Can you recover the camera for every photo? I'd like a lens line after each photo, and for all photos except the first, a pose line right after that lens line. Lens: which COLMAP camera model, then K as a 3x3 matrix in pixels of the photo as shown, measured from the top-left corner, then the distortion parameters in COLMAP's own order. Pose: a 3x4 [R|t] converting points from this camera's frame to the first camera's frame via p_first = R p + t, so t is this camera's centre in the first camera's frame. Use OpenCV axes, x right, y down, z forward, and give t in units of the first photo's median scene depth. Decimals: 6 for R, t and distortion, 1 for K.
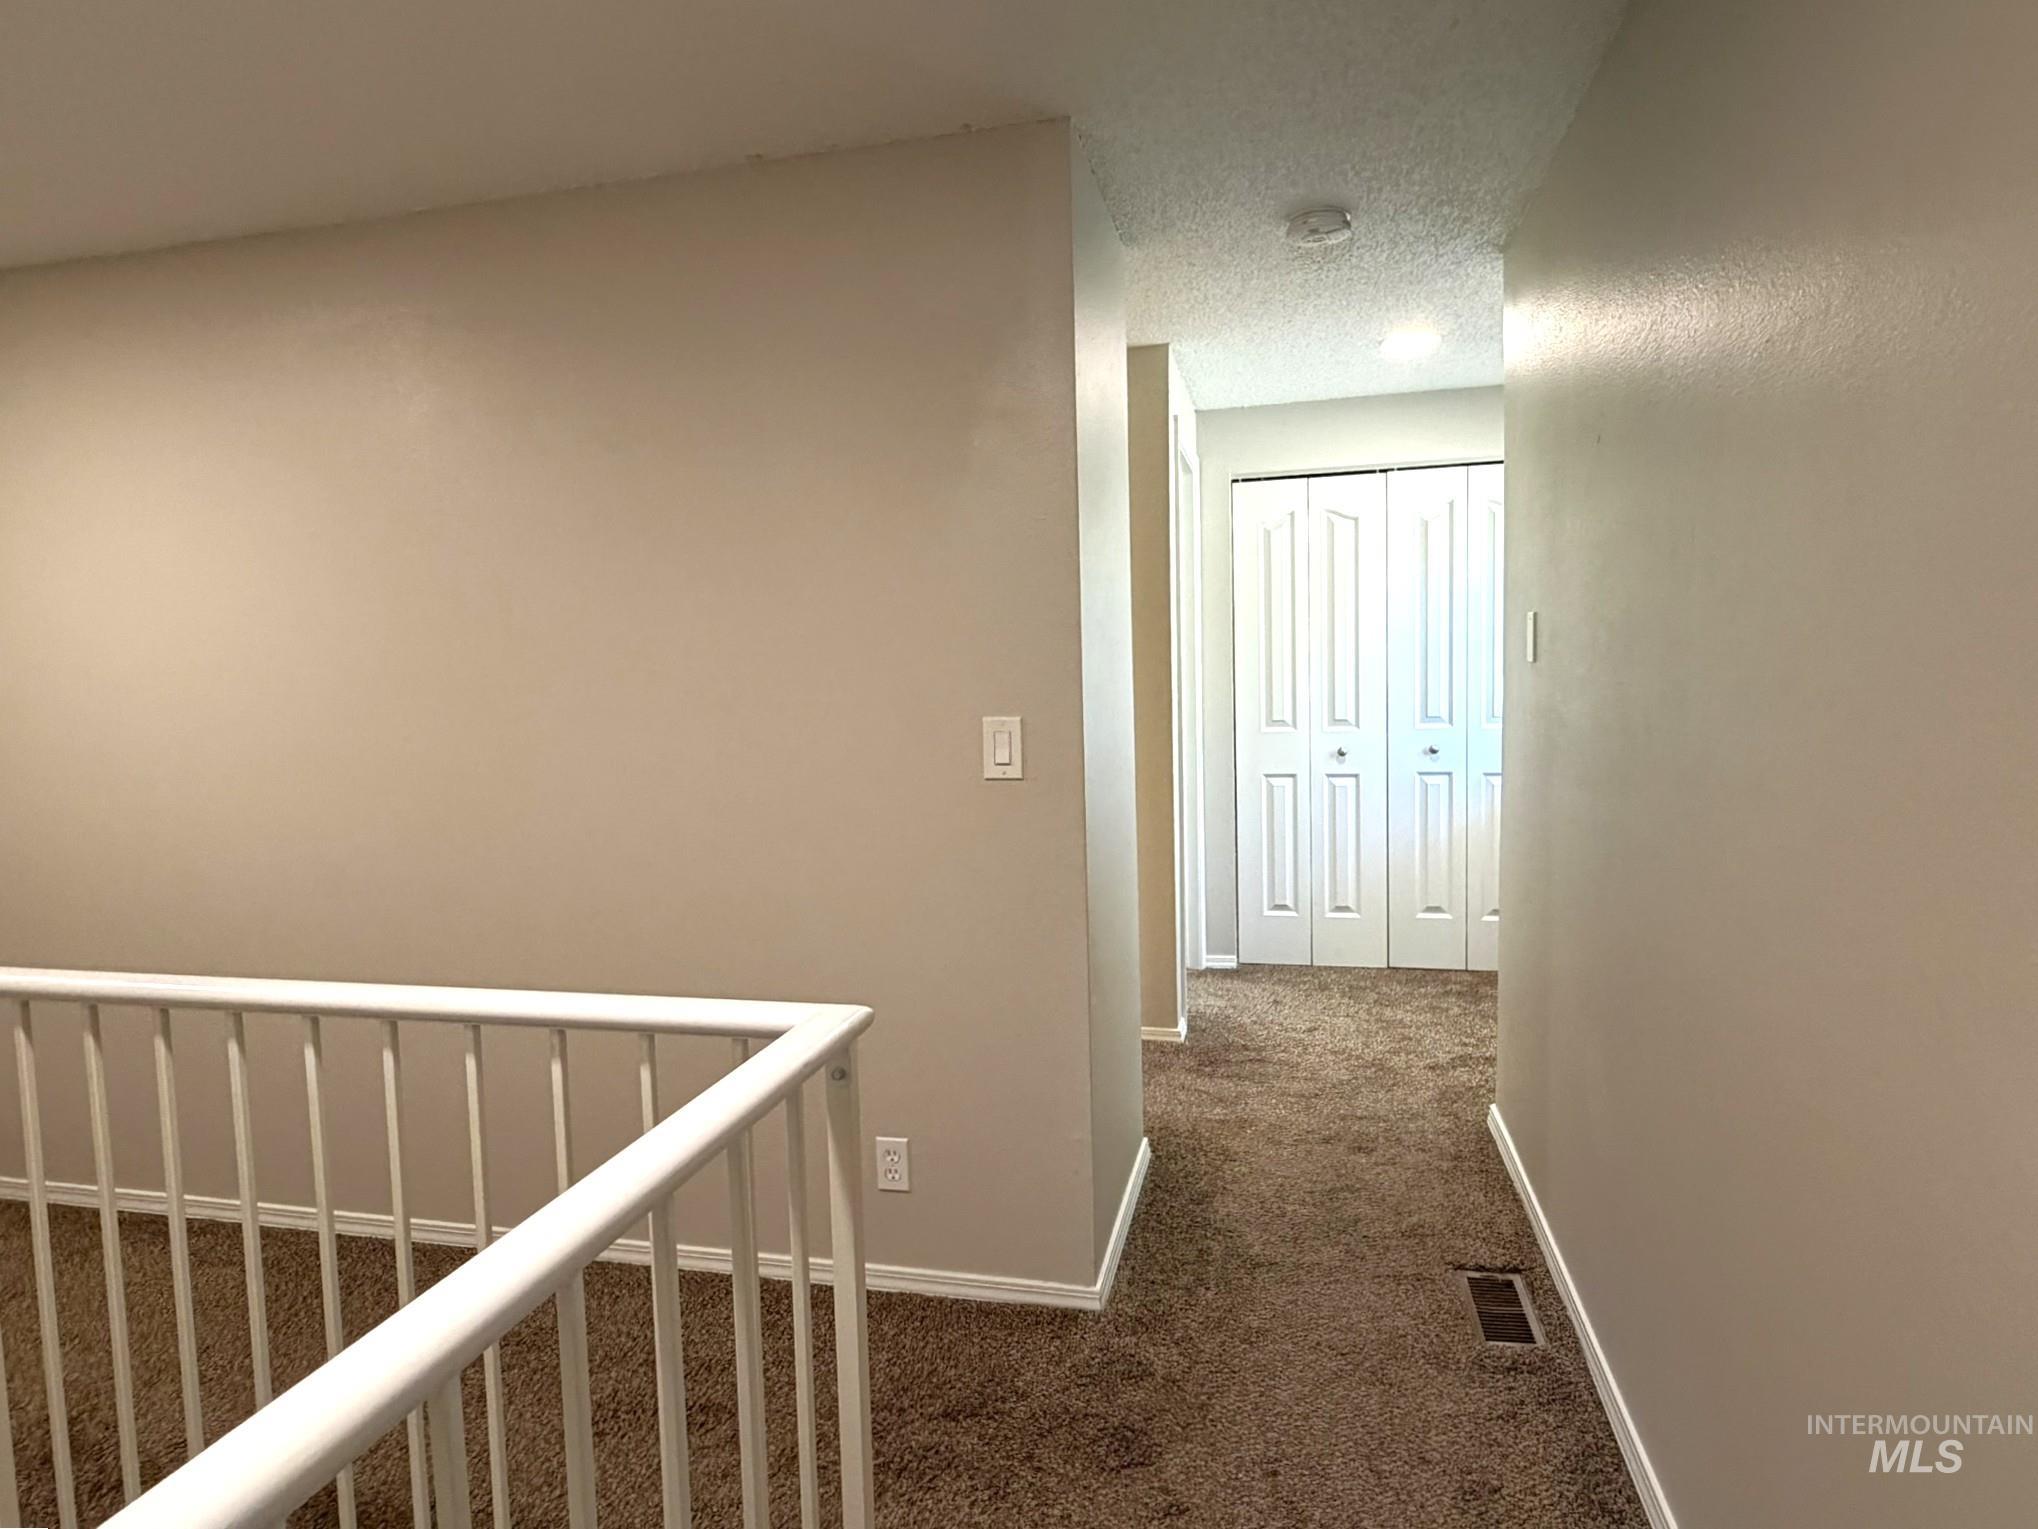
lens RADIAL K [[1185.4, 0, 1019.7], [0, 1185.4, 763.9], [0, 0, 1]] dist [0.000691, -0.000654]
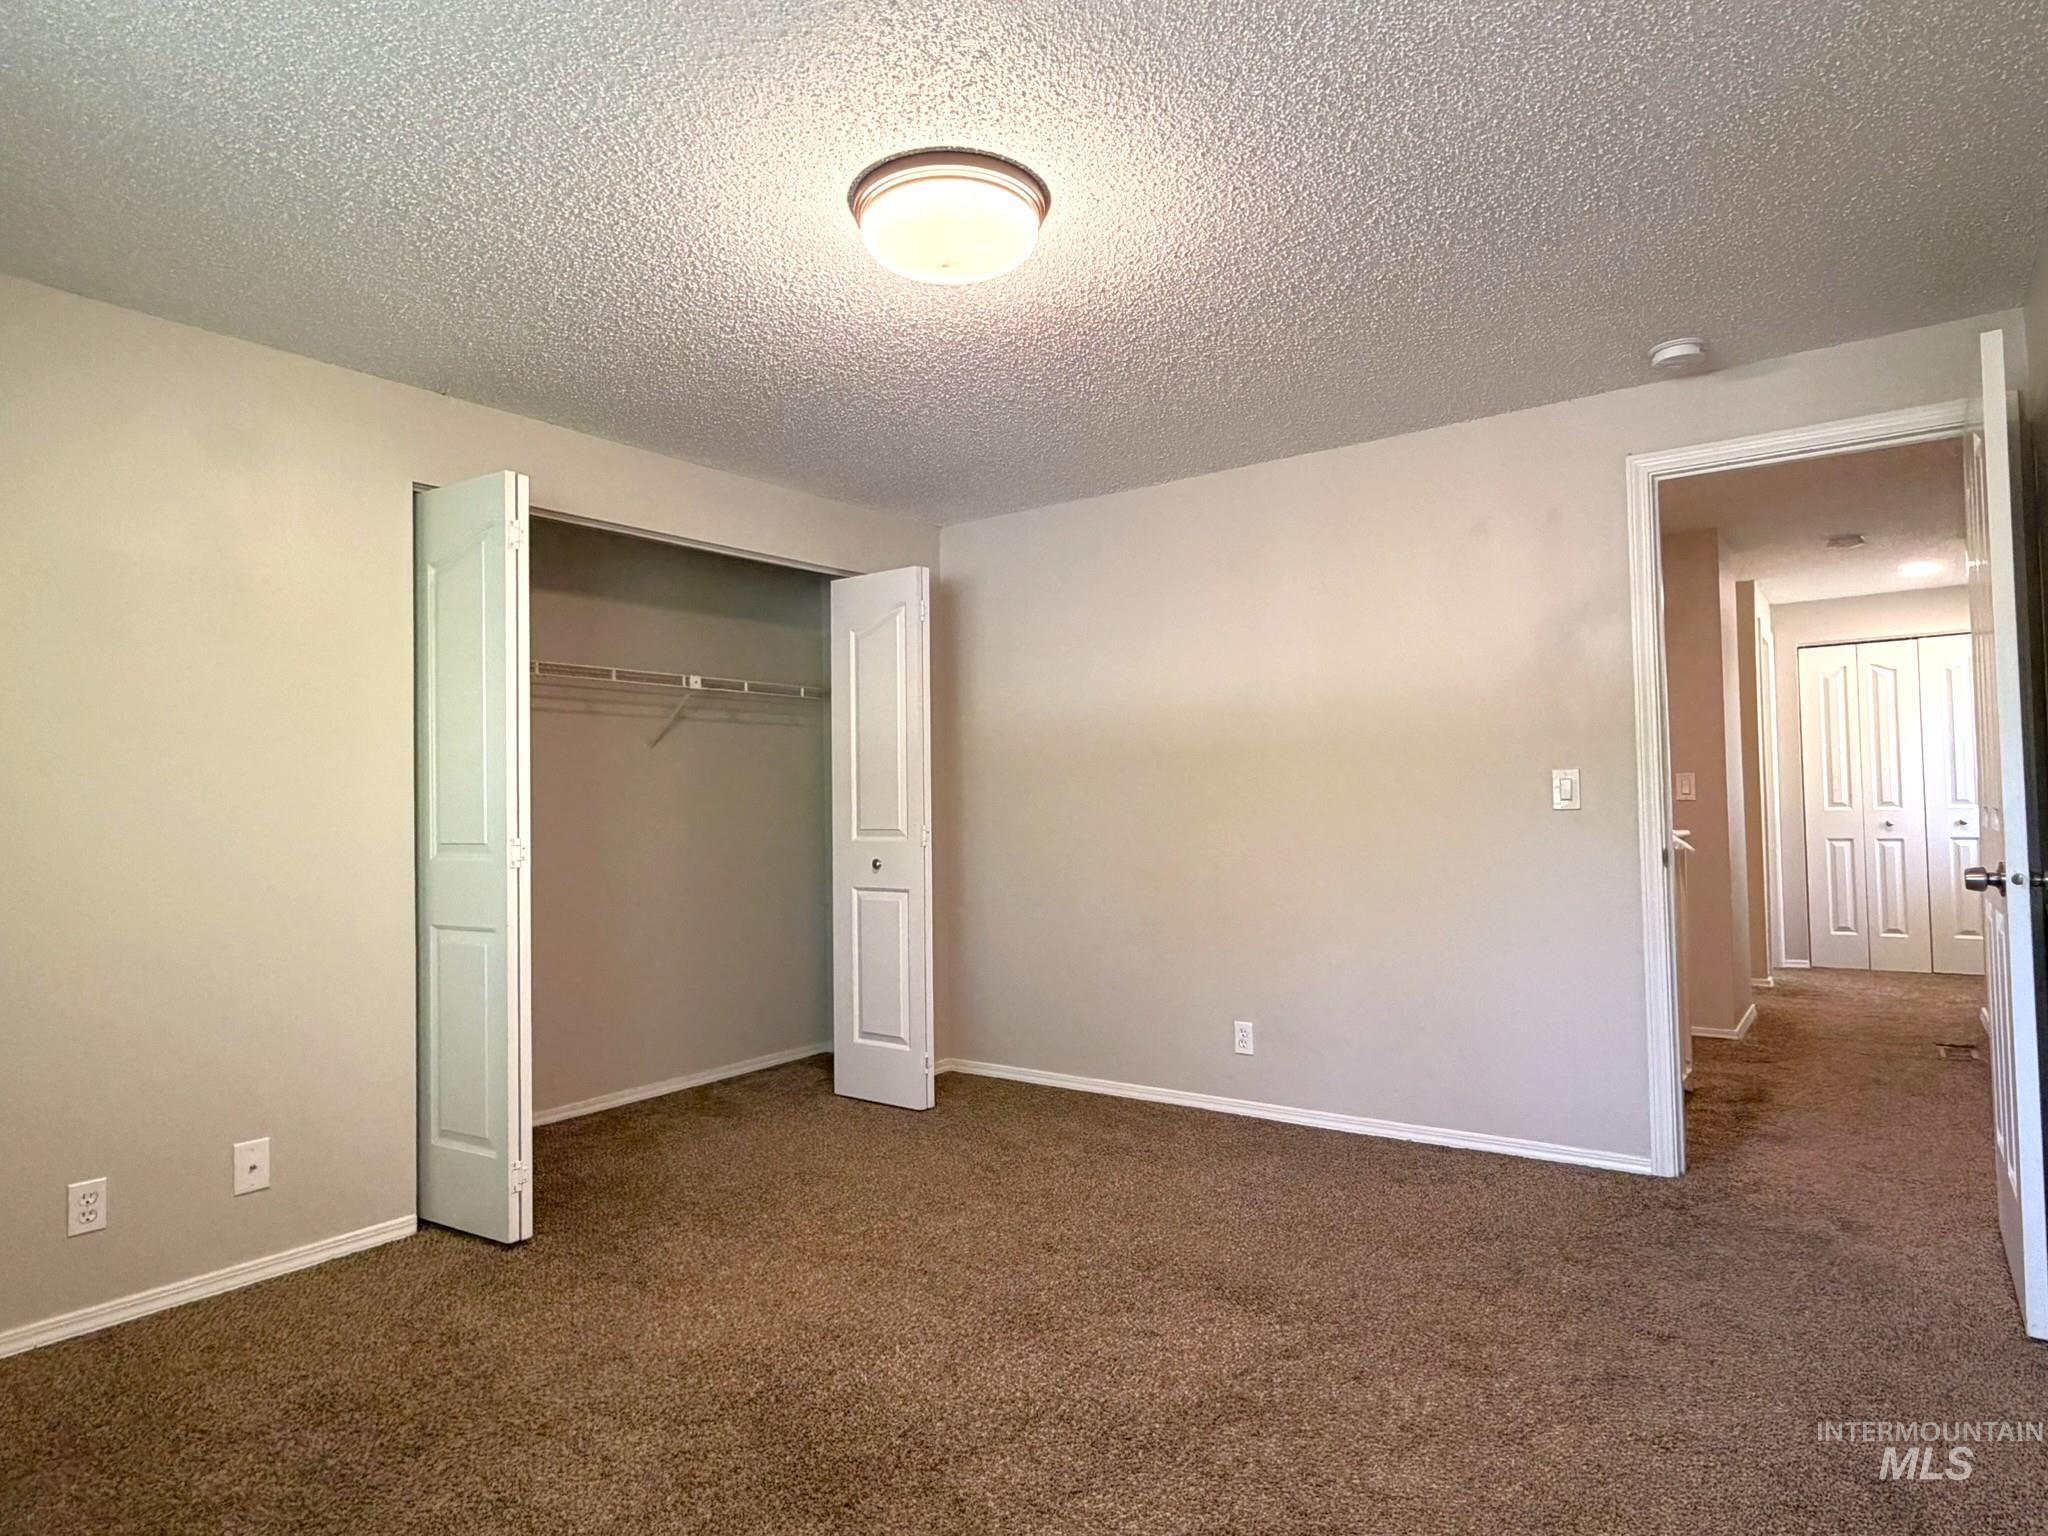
lens RADIAL K [[1191.2, 0, 1022.5], [0, 1191.2, 774.1], [0, 0, 1]] dist [0.000691, -0.000654]
pose [[0.920426, -0.003361, -0.390902, -0.146453], [-0.038446, 0.994337, -0.099075, 0.118694], [0.389021, 0.106220, 0.915085, -0.806591]]
